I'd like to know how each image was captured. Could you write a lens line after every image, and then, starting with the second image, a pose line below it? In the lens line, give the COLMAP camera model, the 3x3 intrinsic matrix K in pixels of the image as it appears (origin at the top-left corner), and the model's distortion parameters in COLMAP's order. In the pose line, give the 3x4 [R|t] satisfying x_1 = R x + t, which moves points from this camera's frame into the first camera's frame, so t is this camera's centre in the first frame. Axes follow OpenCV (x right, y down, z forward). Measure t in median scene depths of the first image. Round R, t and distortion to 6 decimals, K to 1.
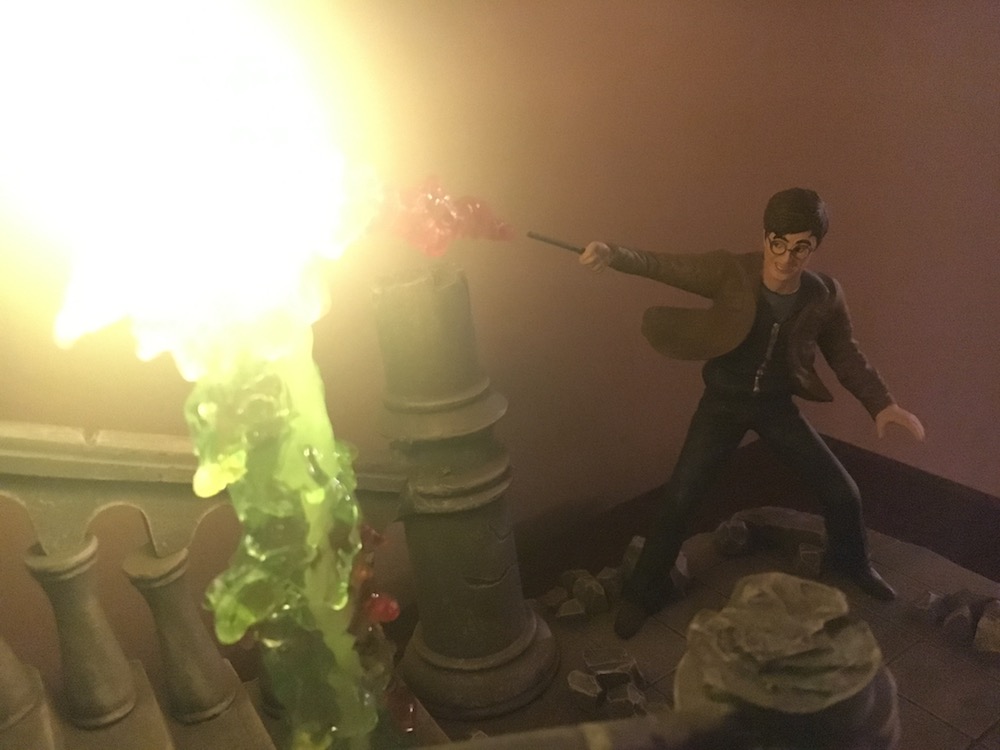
lens RADIAL K [[859.9, 0, 500.0], [0, 859.9, 375.0], [0, 0, 1]] dist [0.027167, 0.006245]
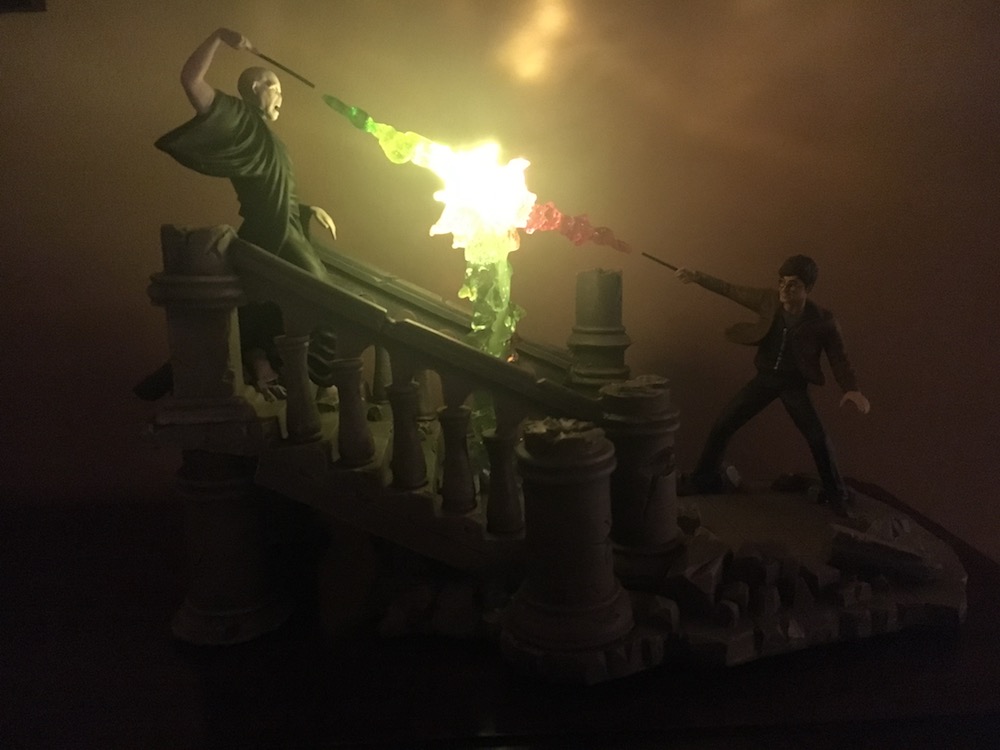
lens RADIAL K [[843.1, 0, 500.0], [0, 843.1, 375.0], [0, 0, 1]] dist [0.006194, -0.000673]
pose [[0.861370, 0.186742, -0.472408, 0.705700], [-0.256751, 0.962492, -0.087677, 0.365978], [0.438316, 0.196814, 0.877008, -0.849006]]
